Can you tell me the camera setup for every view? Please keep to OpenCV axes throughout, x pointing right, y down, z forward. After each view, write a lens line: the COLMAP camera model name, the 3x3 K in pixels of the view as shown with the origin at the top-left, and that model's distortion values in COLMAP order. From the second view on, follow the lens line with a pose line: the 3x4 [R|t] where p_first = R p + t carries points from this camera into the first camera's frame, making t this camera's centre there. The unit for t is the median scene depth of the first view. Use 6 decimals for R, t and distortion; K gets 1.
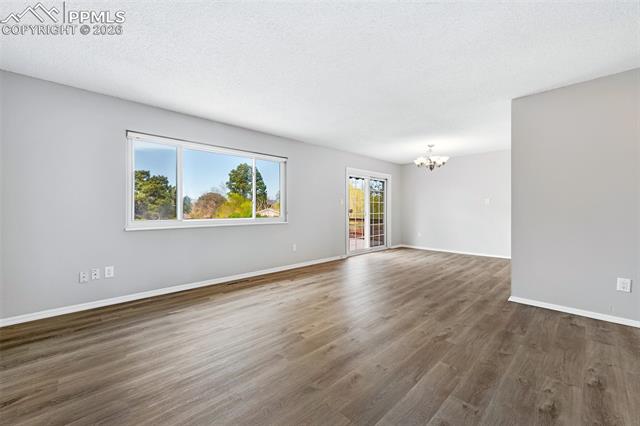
lens RADIAL K [[260.1, 0, 316.9], [0, 260.1, 210.2], [0, 0, 1]] dist [-0.000360, -0.000260]
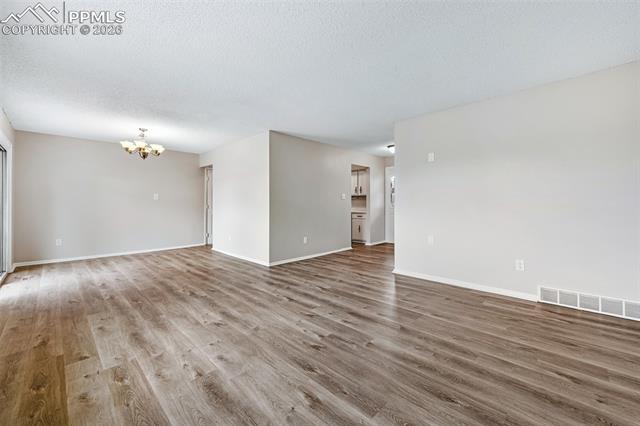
lens RADIAL K [[260.1, 0, 319.1], [0, 260.1, 206.9], [0, 0, 1]] dist [-0.000360, -0.000260]
pose [[-0.041214, -0.008749, 0.999112, -0.815411], [0.003223, 0.999955, 0.008890, -0.000358], [-0.999145, 0.003587, -0.041184, 0.861446]]
